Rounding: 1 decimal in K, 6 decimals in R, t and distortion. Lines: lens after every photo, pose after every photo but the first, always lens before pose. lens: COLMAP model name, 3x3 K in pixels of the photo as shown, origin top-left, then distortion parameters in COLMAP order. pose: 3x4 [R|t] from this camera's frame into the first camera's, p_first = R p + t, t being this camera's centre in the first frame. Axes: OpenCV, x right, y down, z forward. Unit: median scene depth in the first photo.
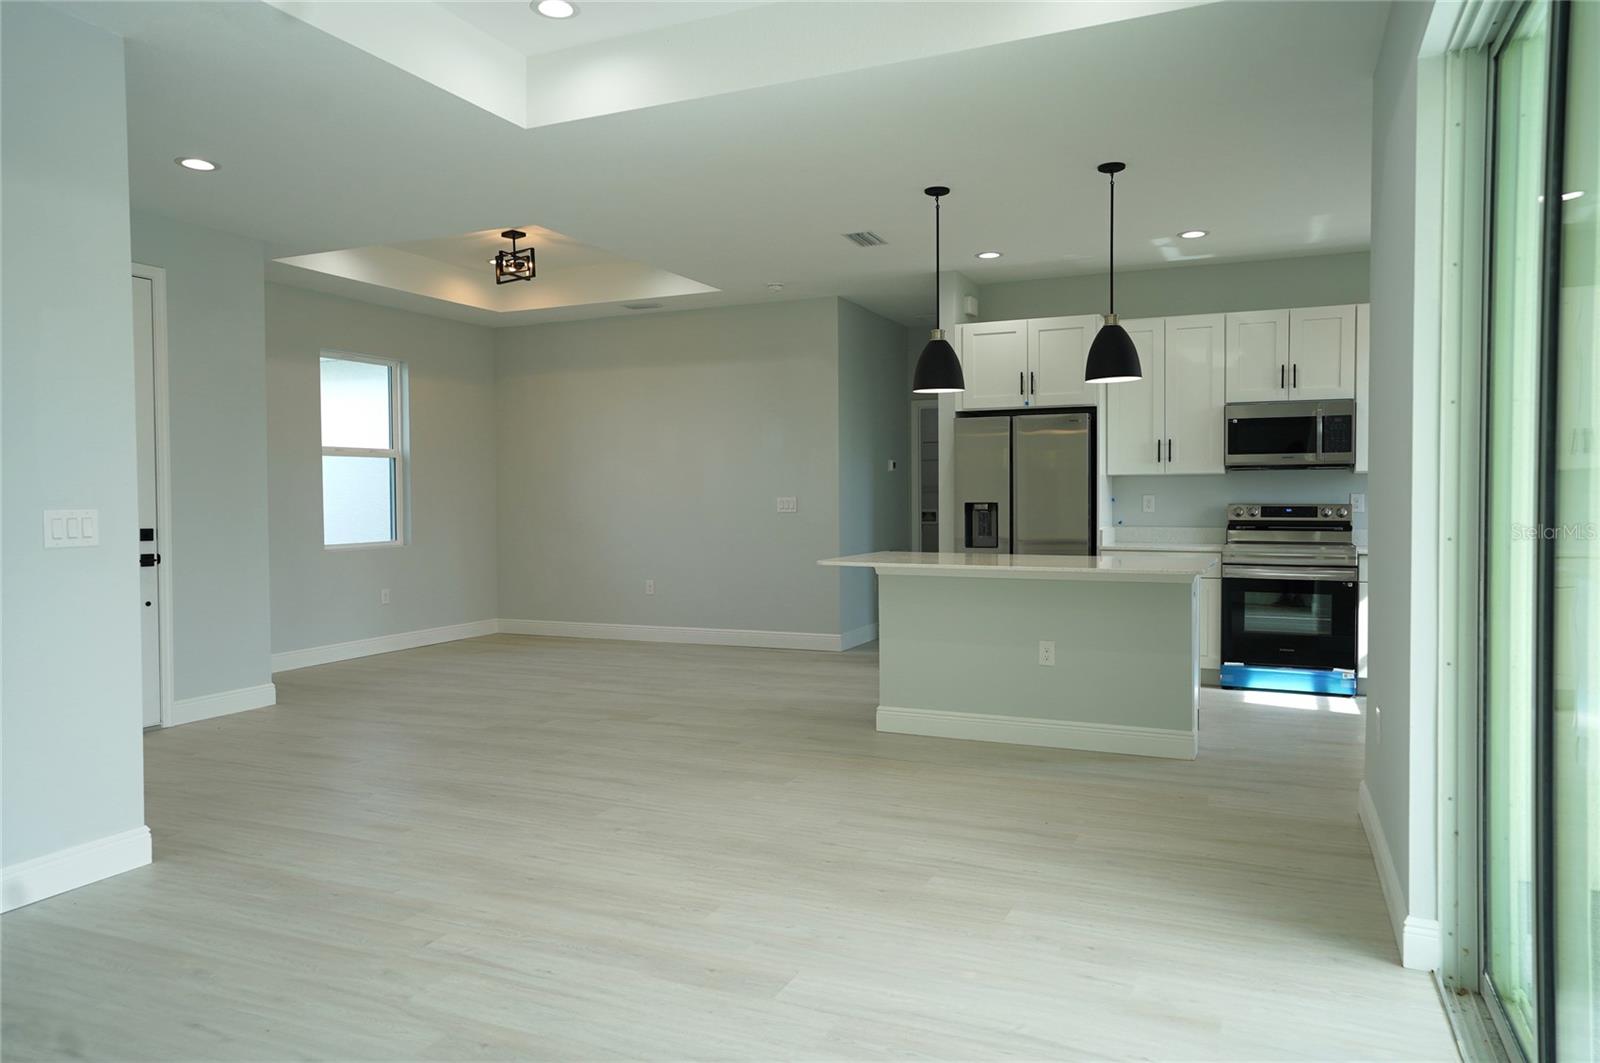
lens RADIAL K [[1092.3, 0, 799.3], [0, 1092.3, 515.3], [0, 0, 1]] dist [0.000092, 0.002065]
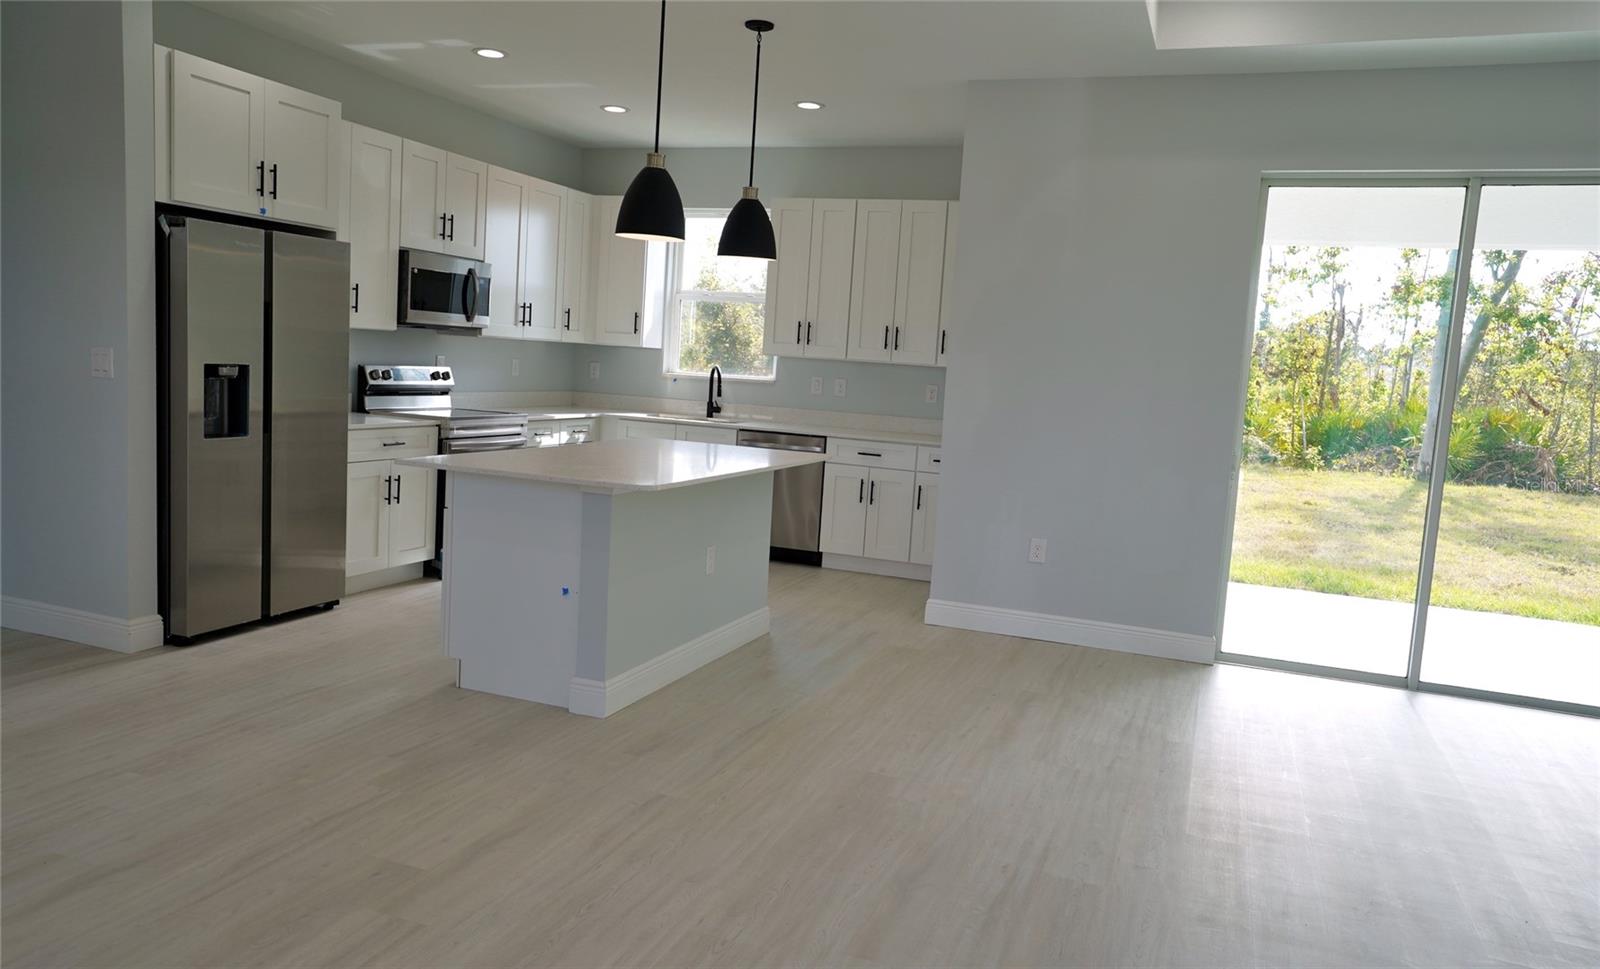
lens RADIAL K [[1142.9, 0, 797.1], [0, 1142.9, 479.2], [0, 0, 1]] dist [0.001134, 0.002095]
pose [[-0.076387, -0.105433, 0.991488, -0.535939], [-0.043783, 0.993789, 0.102304, -0.029149], [-0.996117, -0.035596, -0.080529, 0.777598]]
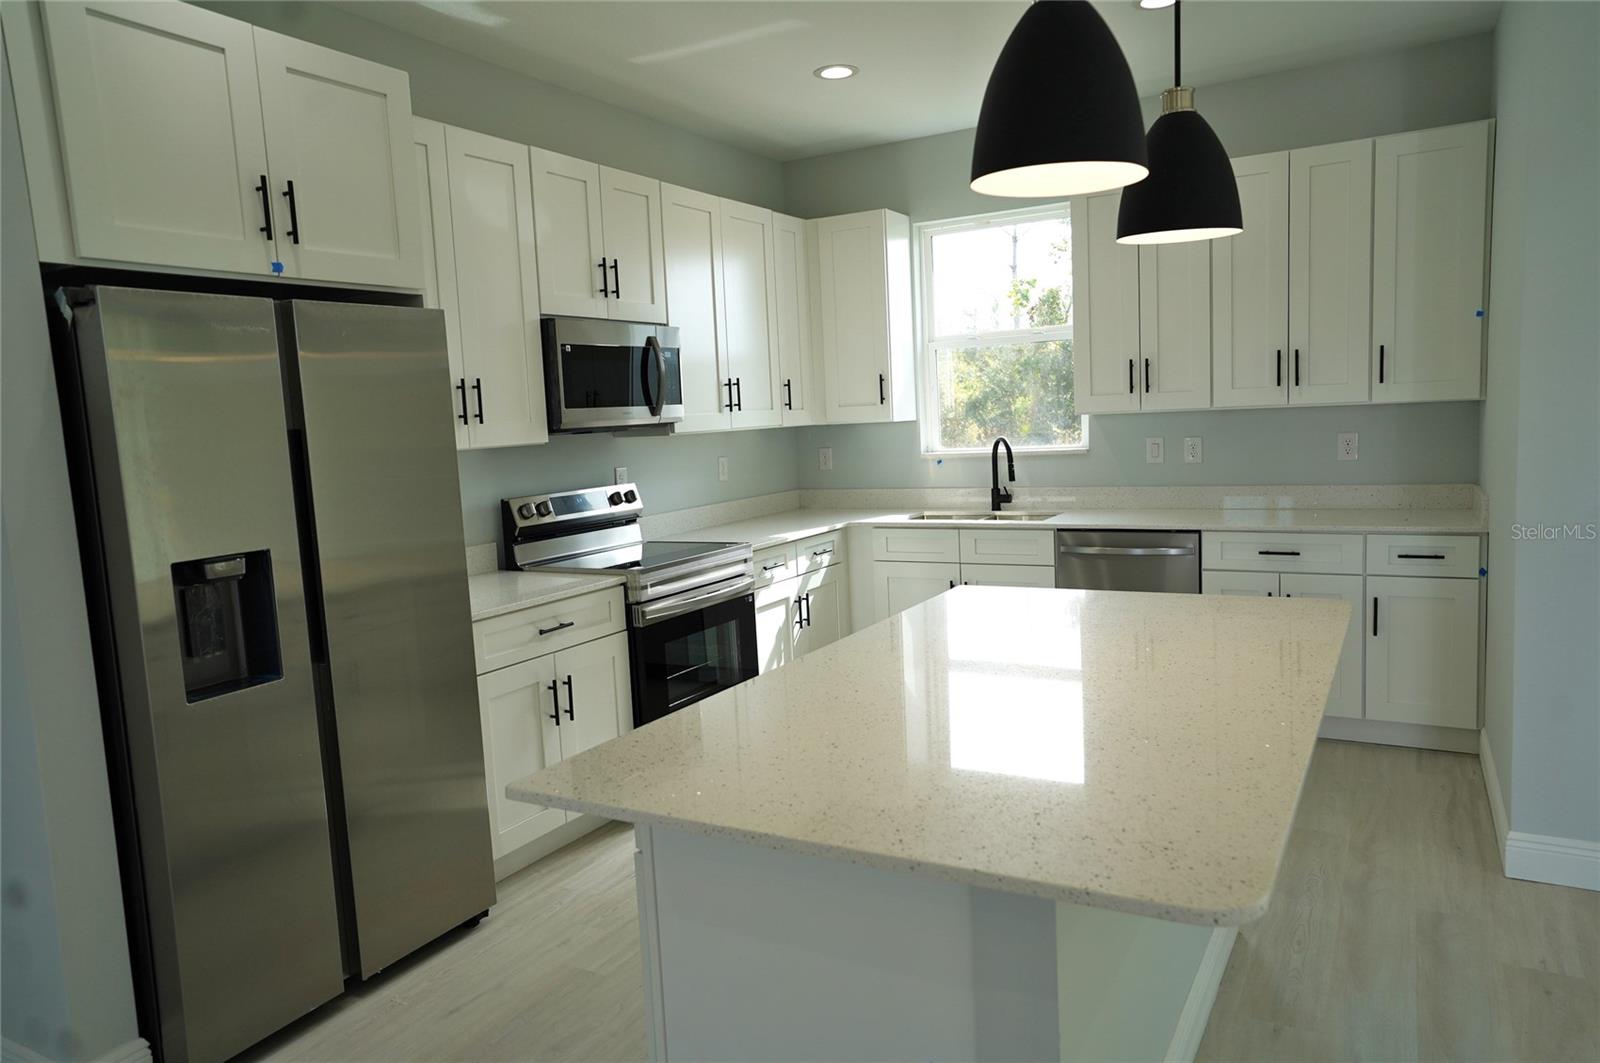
lens RADIAL K [[1092.3, 0, 812.1], [0, 1092.3, 534.7], [0, 0, 1]] dist [0.000092, 0.002065]
pose [[0.066113, -0.111482, 0.991565, -0.157047], [0.065797, 0.992063, 0.107151, -0.044208], [-0.995640, 0.058157, 0.072923, 0.851050]]
